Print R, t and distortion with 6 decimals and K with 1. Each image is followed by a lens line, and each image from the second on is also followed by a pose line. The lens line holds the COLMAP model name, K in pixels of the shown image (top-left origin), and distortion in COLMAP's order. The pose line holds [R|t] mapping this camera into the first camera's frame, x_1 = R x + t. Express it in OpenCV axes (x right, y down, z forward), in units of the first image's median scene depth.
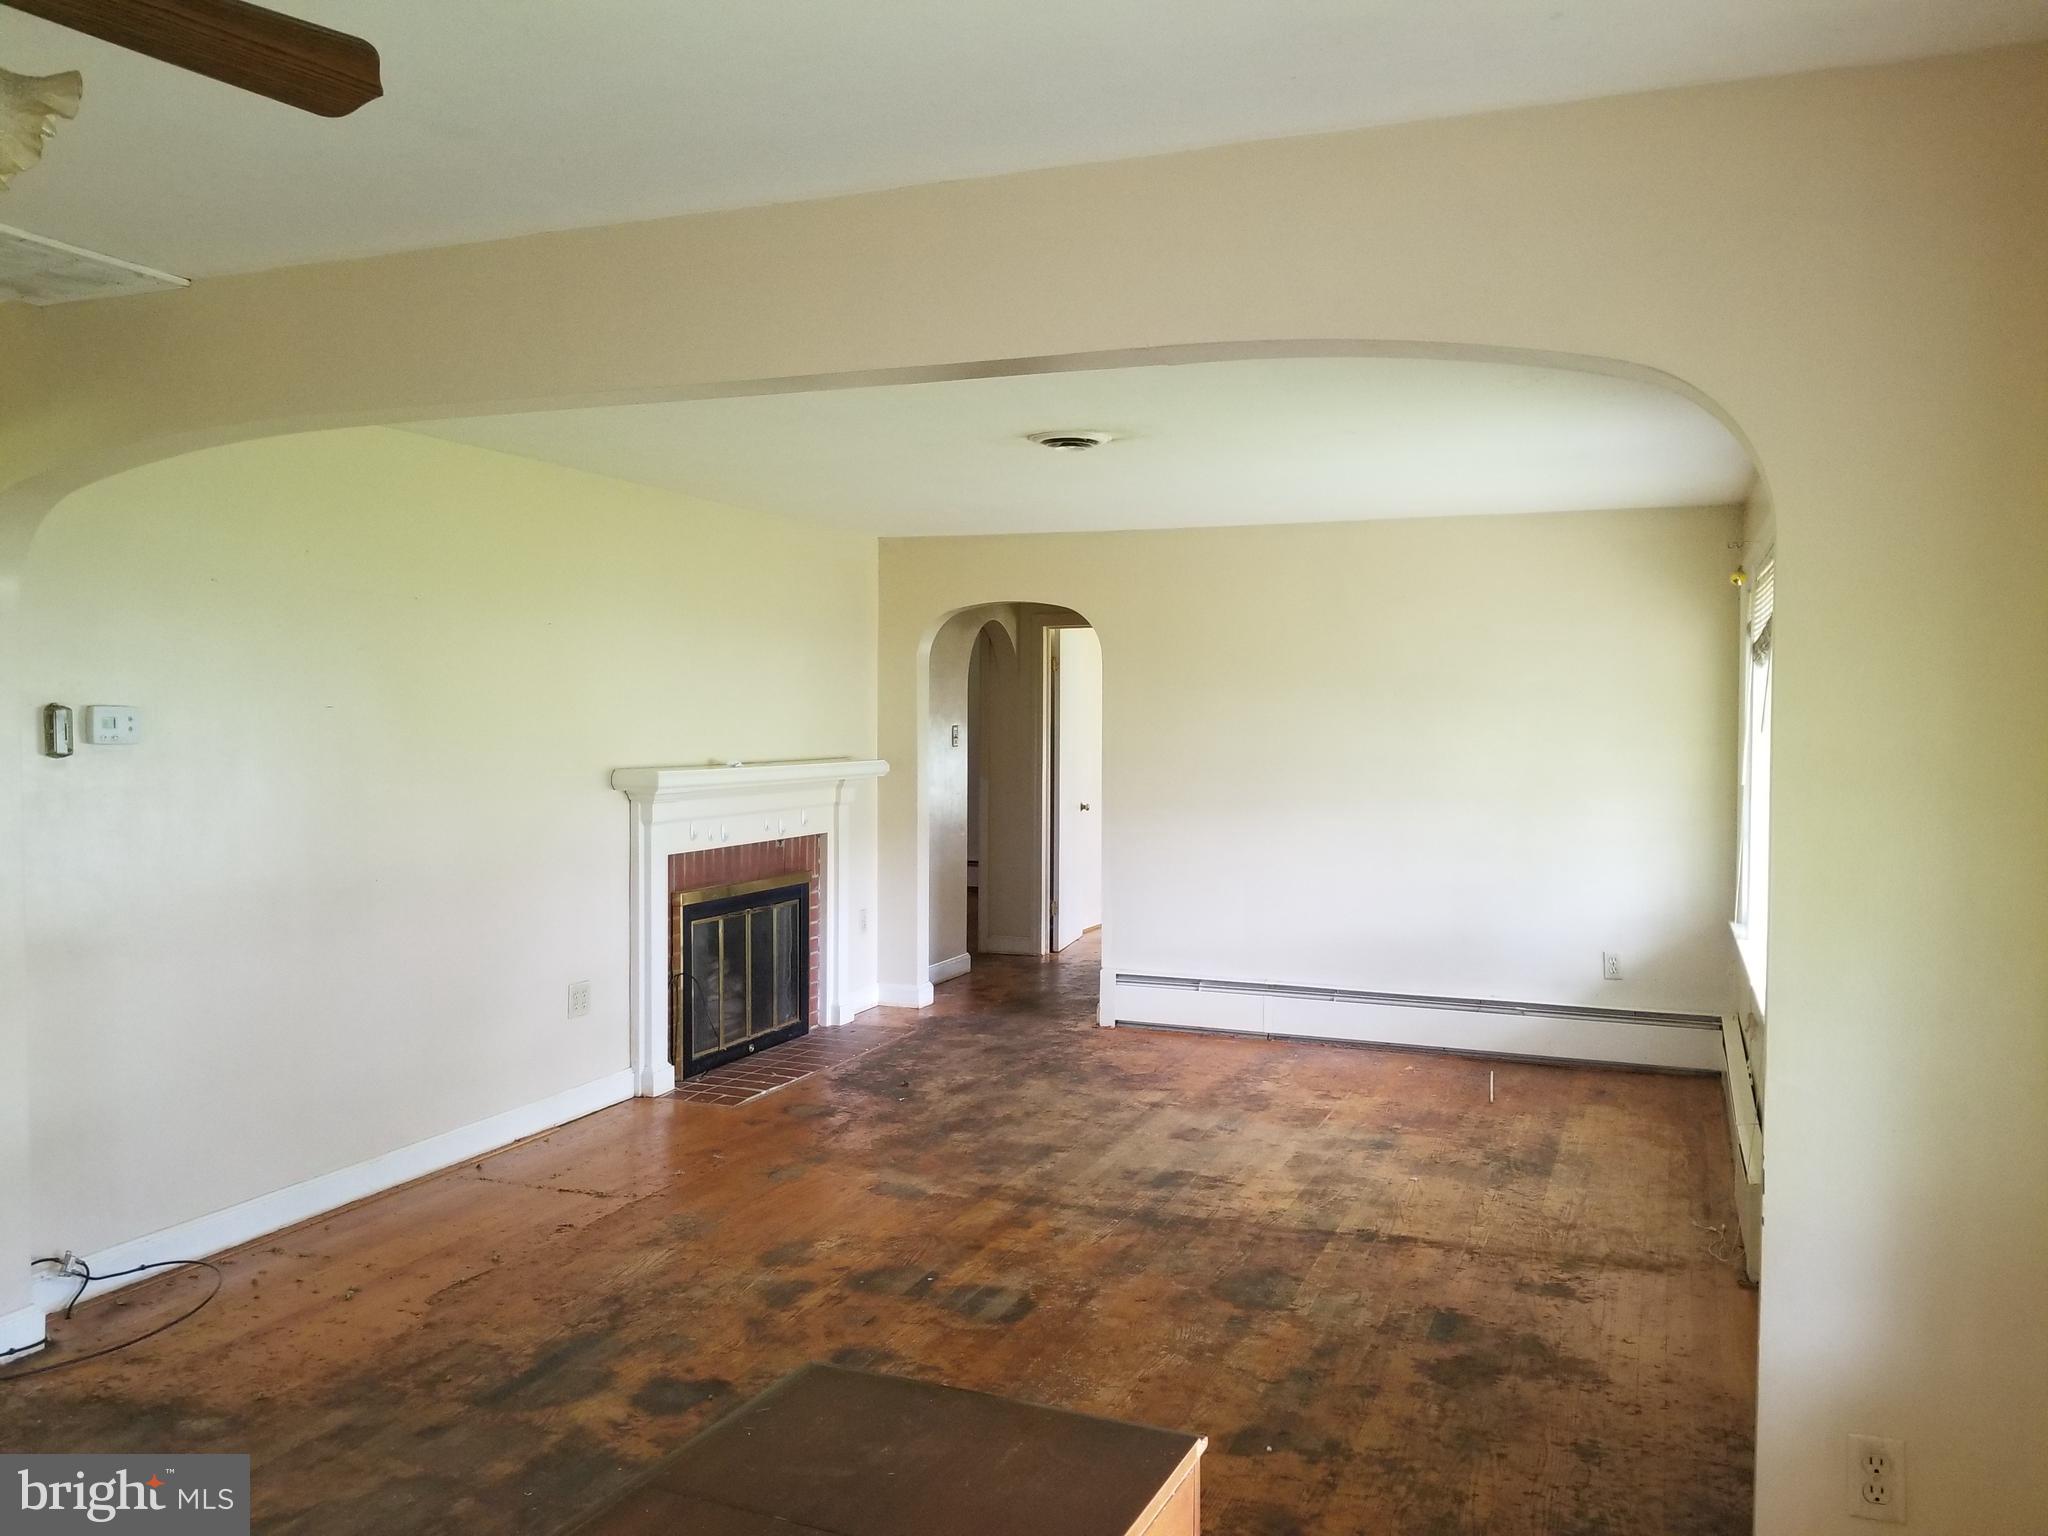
lens RADIAL K [[1591.1, 0, 1014.8], [0, 1591.1, 776.8], [0, 0, 1]] dist [0.134821, -0.253061]
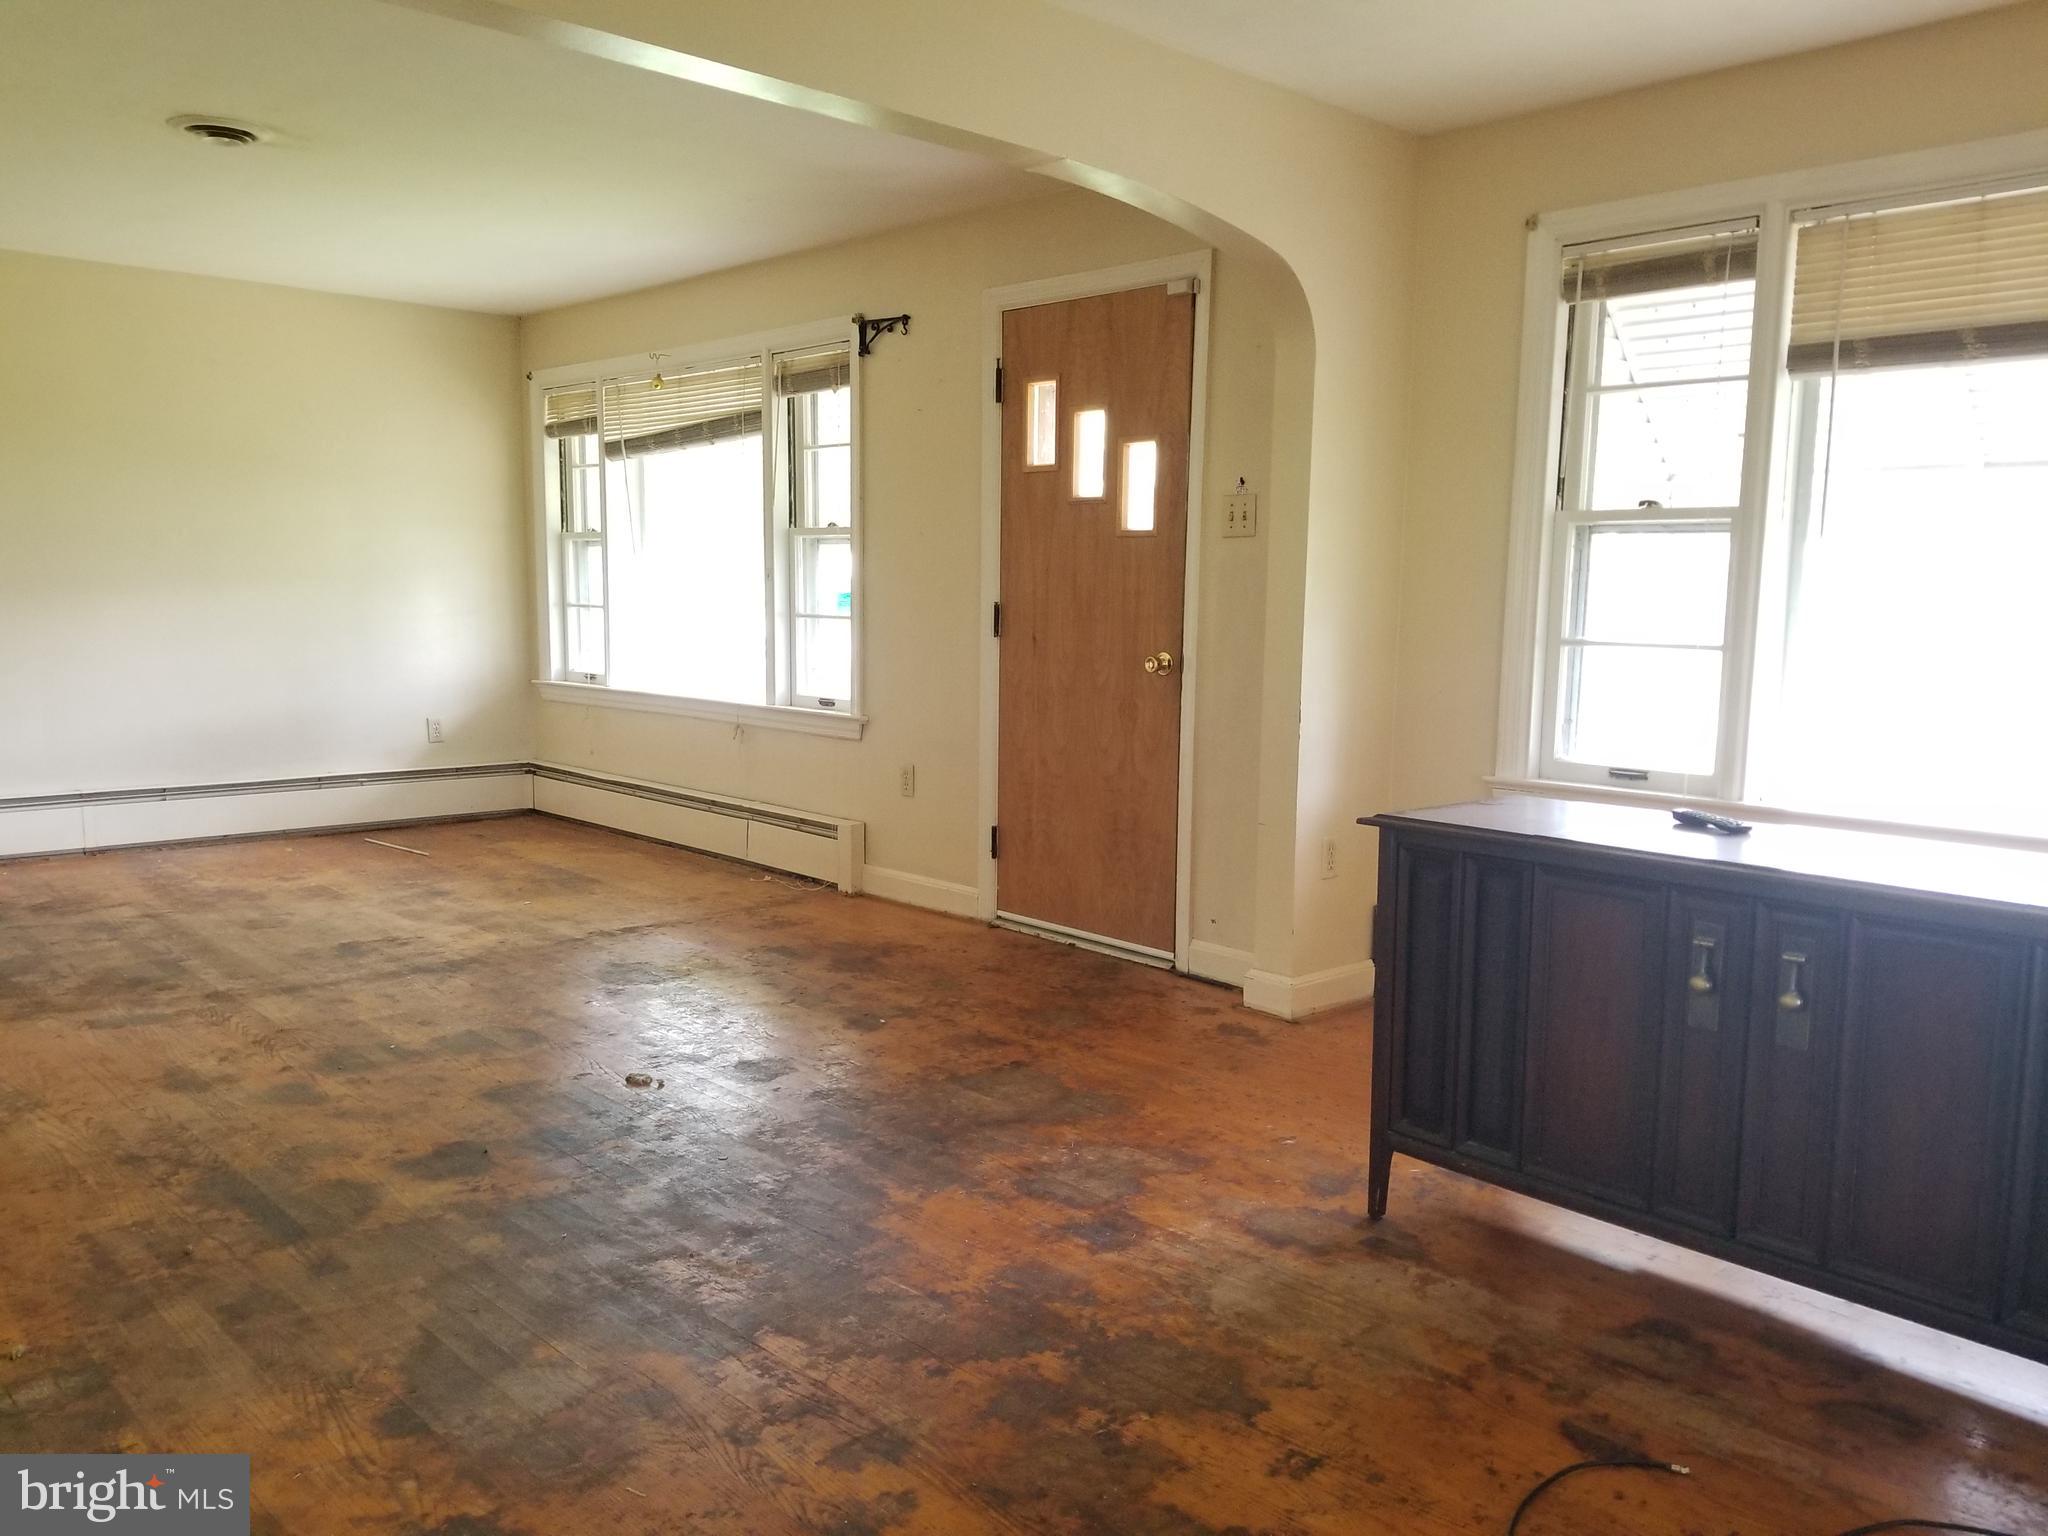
lens RADIAL K [[1591.1, 0, 1014.8], [0, 1591.1, 776.8], [0, 0, 1]] dist [0.134821, -0.253061]
pose [[0.424992, -0.105742, 0.899000, -0.629798], [0.022012, 0.994067, 0.106519, 0.055756], [-0.904929, -0.025481, 0.424798, 0.240573]]
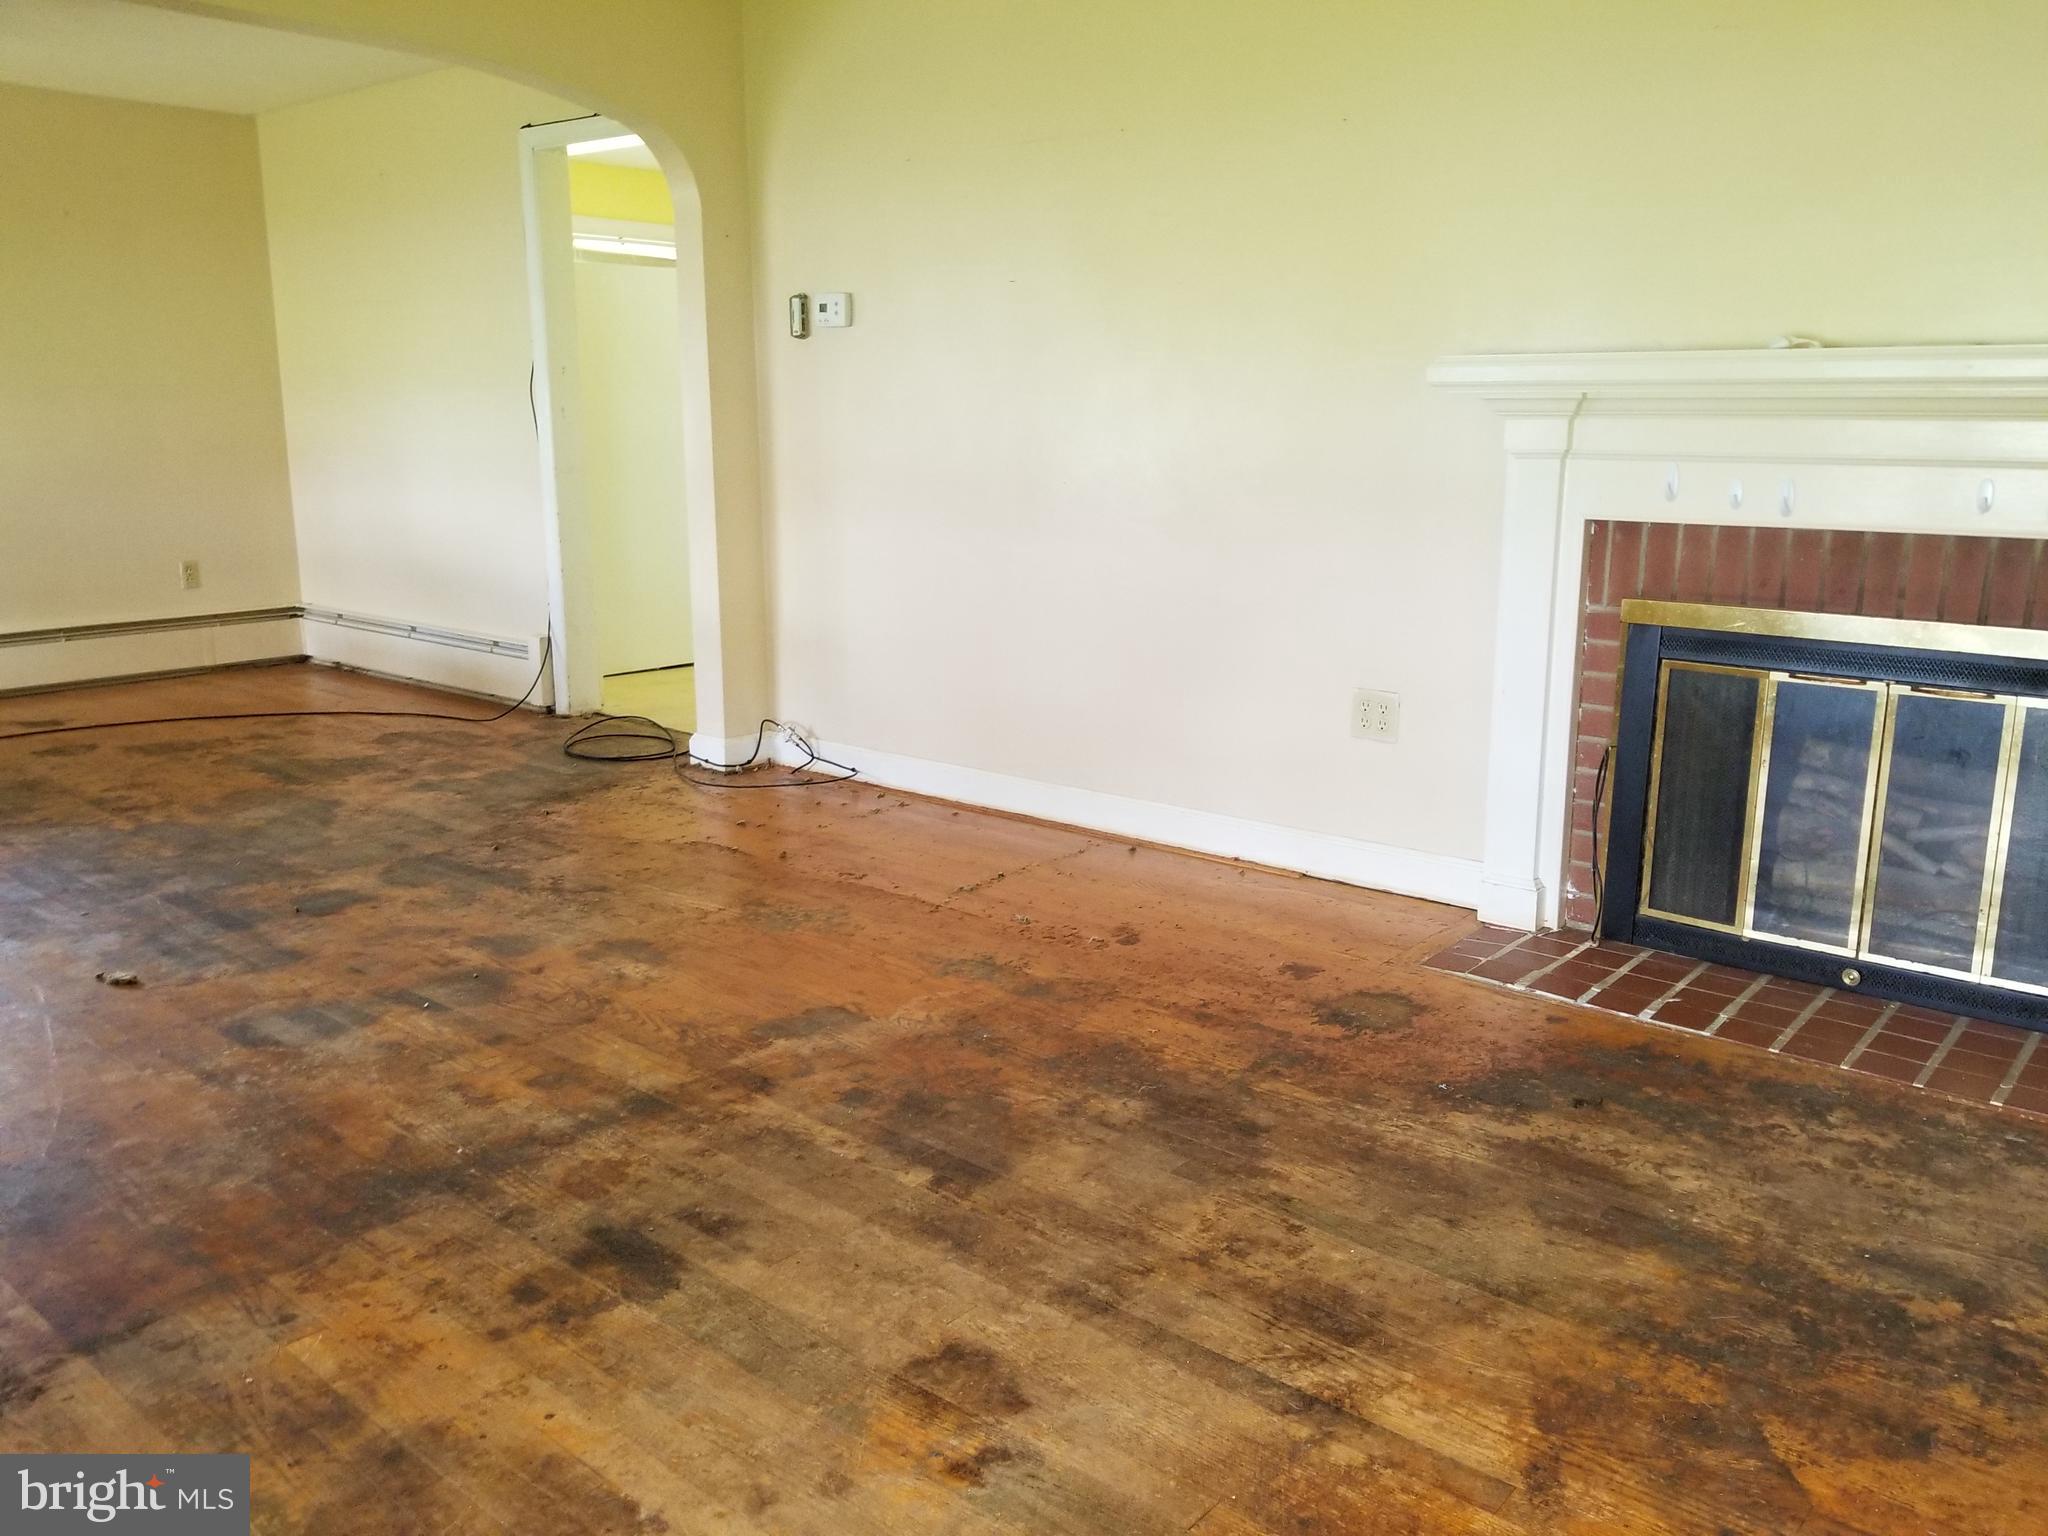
lens RADIAL K [[1596.7, 0, 1034.0], [0, 1596.7, 763.4], [0, 0, 1]] dist [0.096137, -0.169185]
pose [[-0.313716, 0.198777, -0.928477, 0.461737], [-0.038361, 0.974390, 0.221568, 0.022384], [0.948742, 0.105126, -0.298057, 1.281984]]
